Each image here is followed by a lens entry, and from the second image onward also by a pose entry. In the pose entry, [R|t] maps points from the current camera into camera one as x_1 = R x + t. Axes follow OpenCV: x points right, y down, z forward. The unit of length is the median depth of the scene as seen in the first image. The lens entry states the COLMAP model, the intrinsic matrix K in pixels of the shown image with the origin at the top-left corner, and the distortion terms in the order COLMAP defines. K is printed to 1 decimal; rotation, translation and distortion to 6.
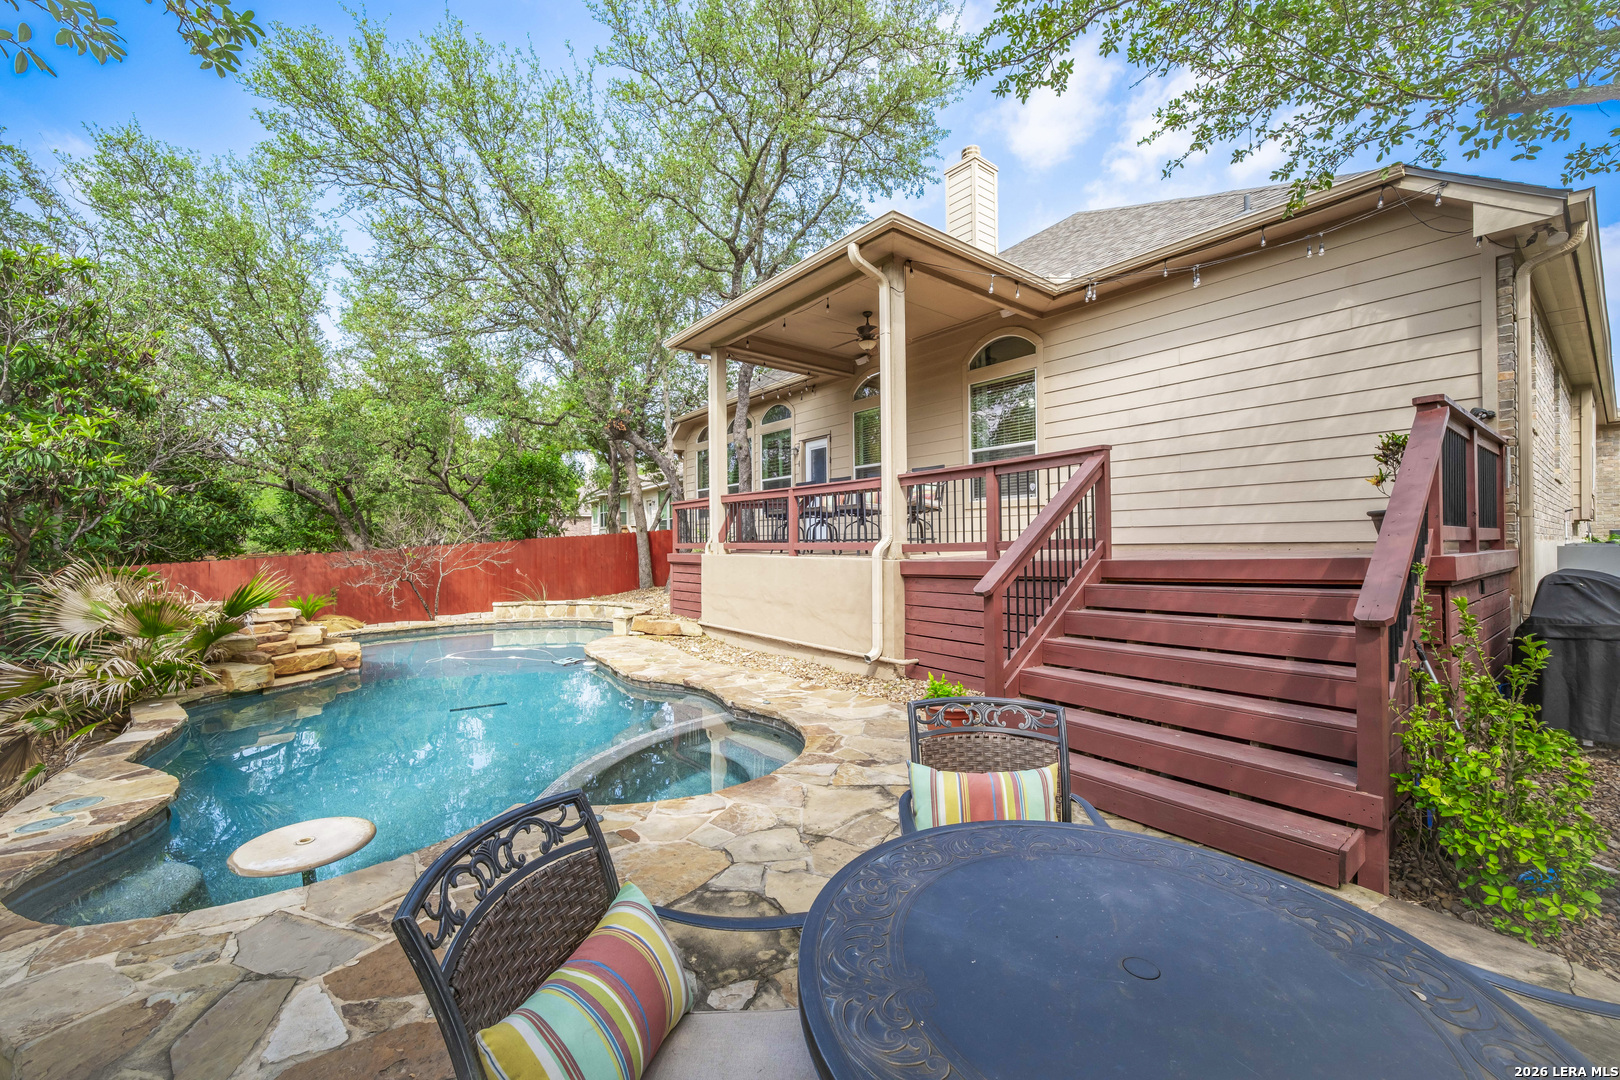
lens RADIAL K [[648.0, 0, 811.7], [0, 648.0, 540.9], [0, 0, 1]] dist [-0.030343, 0.008553]
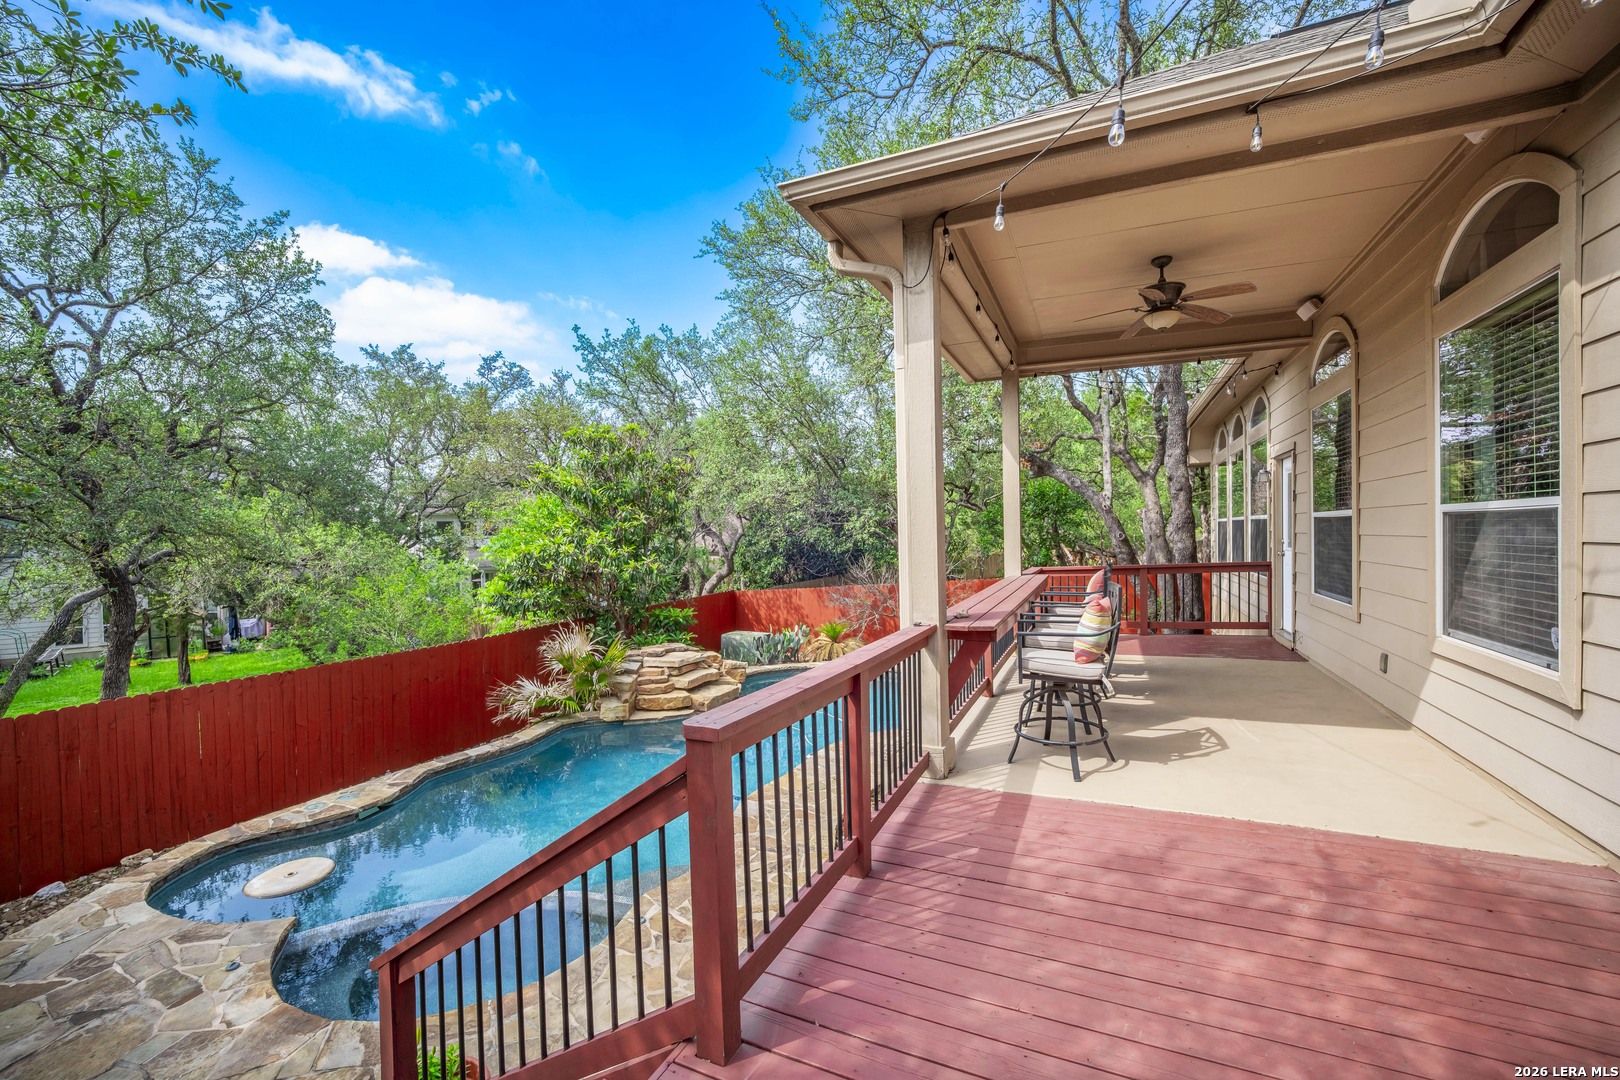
lens RADIAL K [[648.0, 0, 811.7], [0, 648.0, 540.9], [0, 0, 1]] dist [-0.030343, 0.008553]
pose [[0.461621, 0.012854, -0.886984, 0.407538], [0.015163, 0.999635, 0.022378, -0.130352], [0.886948, -0.023779, 0.461257, 0.469447]]
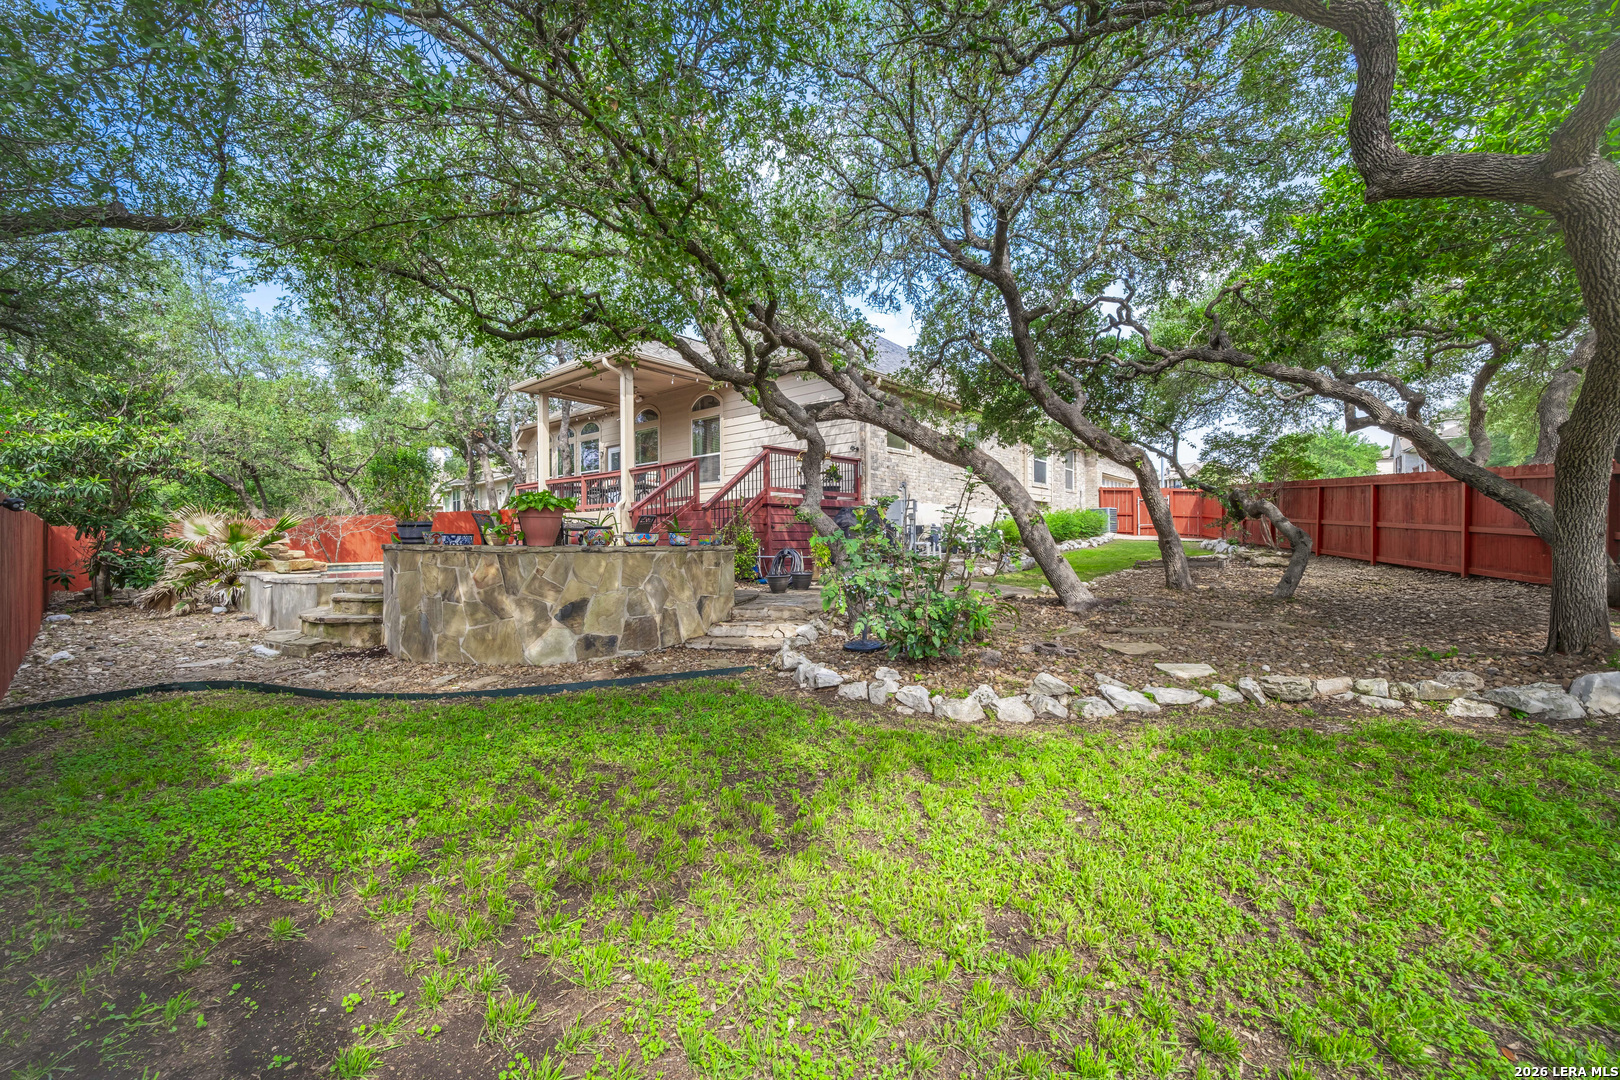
lens RADIAL K [[648.0, 0, 811.7], [0, 648.0, 540.9], [0, 0, 1]] dist [-0.030343, 0.008553]
pose [[0.978775, -0.002012, 0.204928, 0.198314], [0.001625, 0.999997, 0.002057, 0.087629], [-0.204932, -0.001680, 0.978775, -0.801035]]
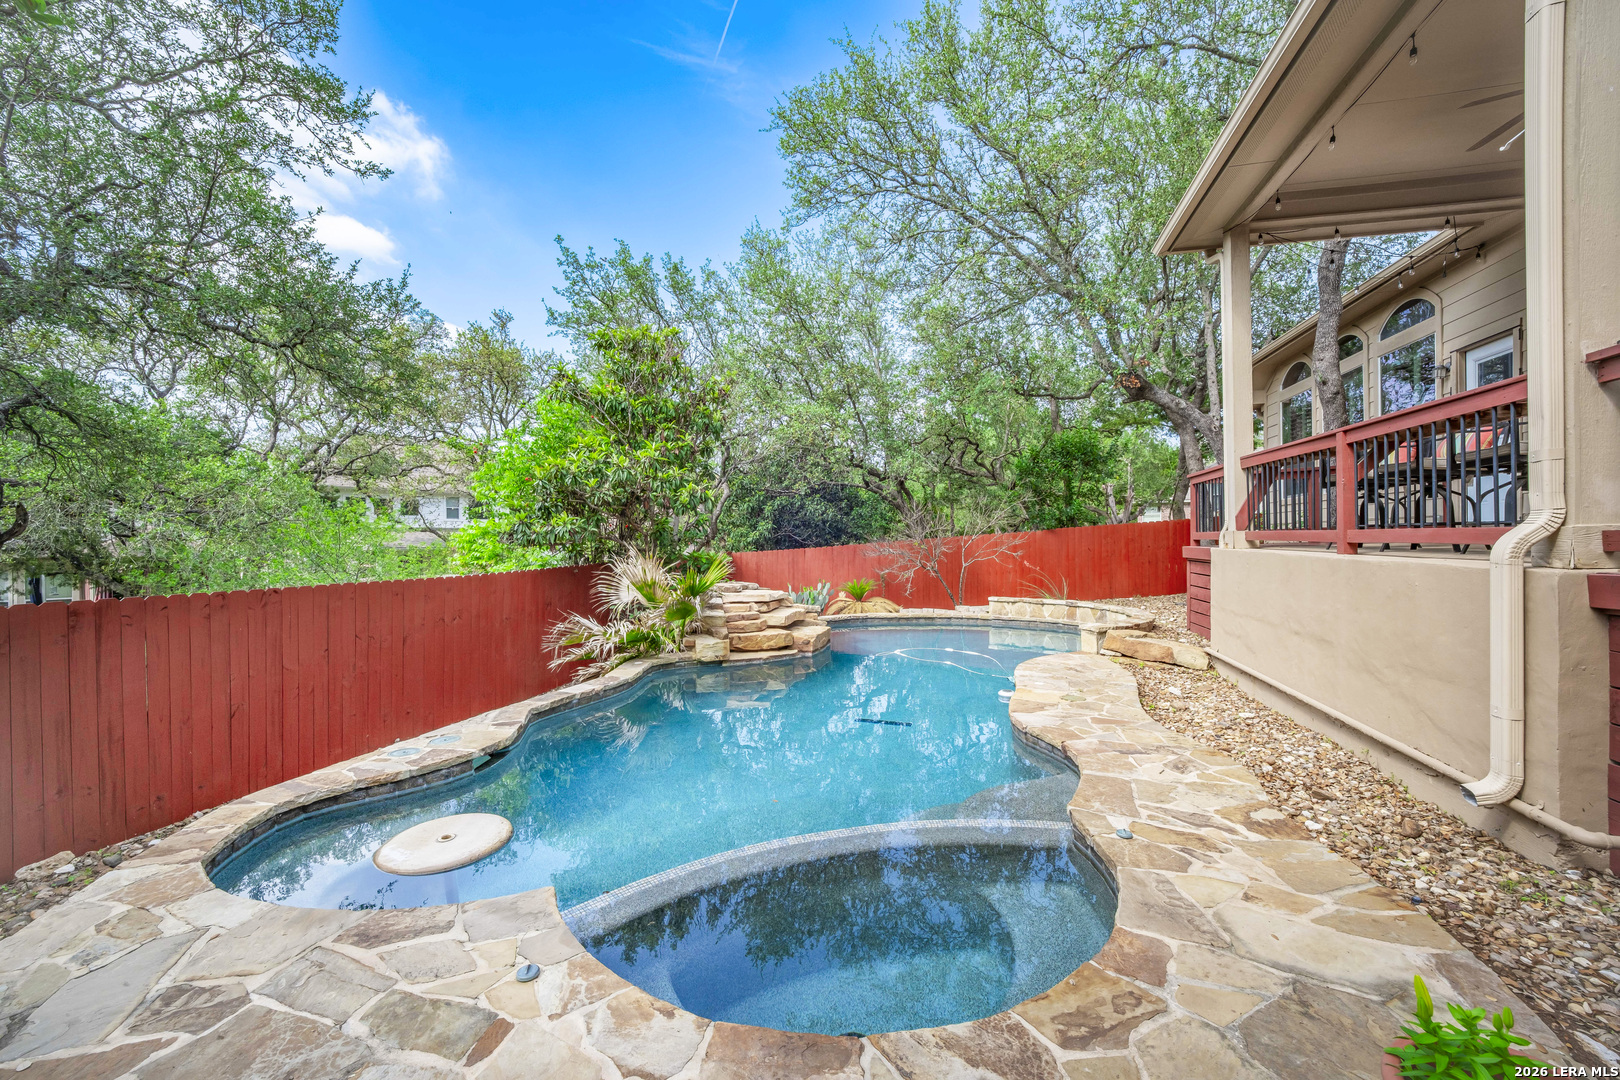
lens RADIAL K [[648.0, 0, 811.7], [0, 648.0, 540.9], [0, 0, 1]] dist [-0.030343, 0.008553]
pose [[0.611510, 0.004729, -0.791223, 0.104469], [0.007667, 0.999900, 0.011901, 0.002228], [0.791200, -0.013344, 0.611412, 0.273603]]
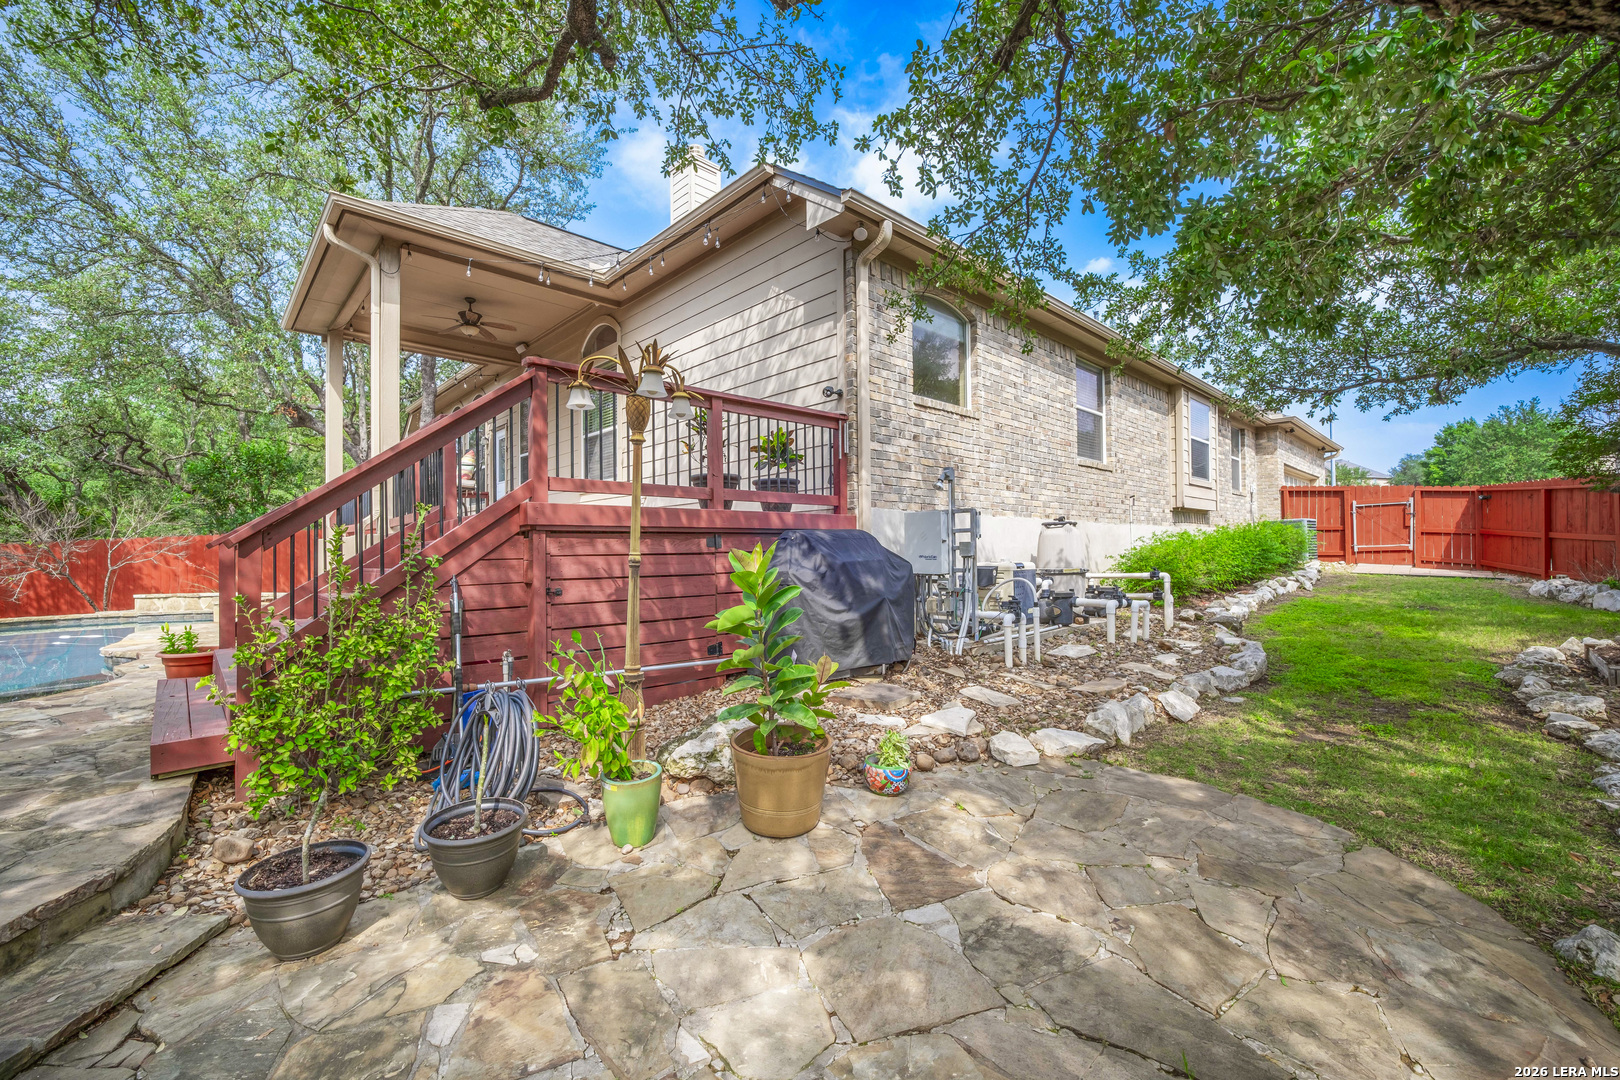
lens RADIAL K [[660.3, 0, 810.0], [0, 660.3, 540.0], [0, 0, 1]] dist [-0.019746, 0.000055]
pose [[0.994846, -0.001003, 0.101388, 0.489991], [0.002525, 0.999886, -0.014882, 0.039040], [-0.101362, 0.015062, 0.994736, -0.067621]]
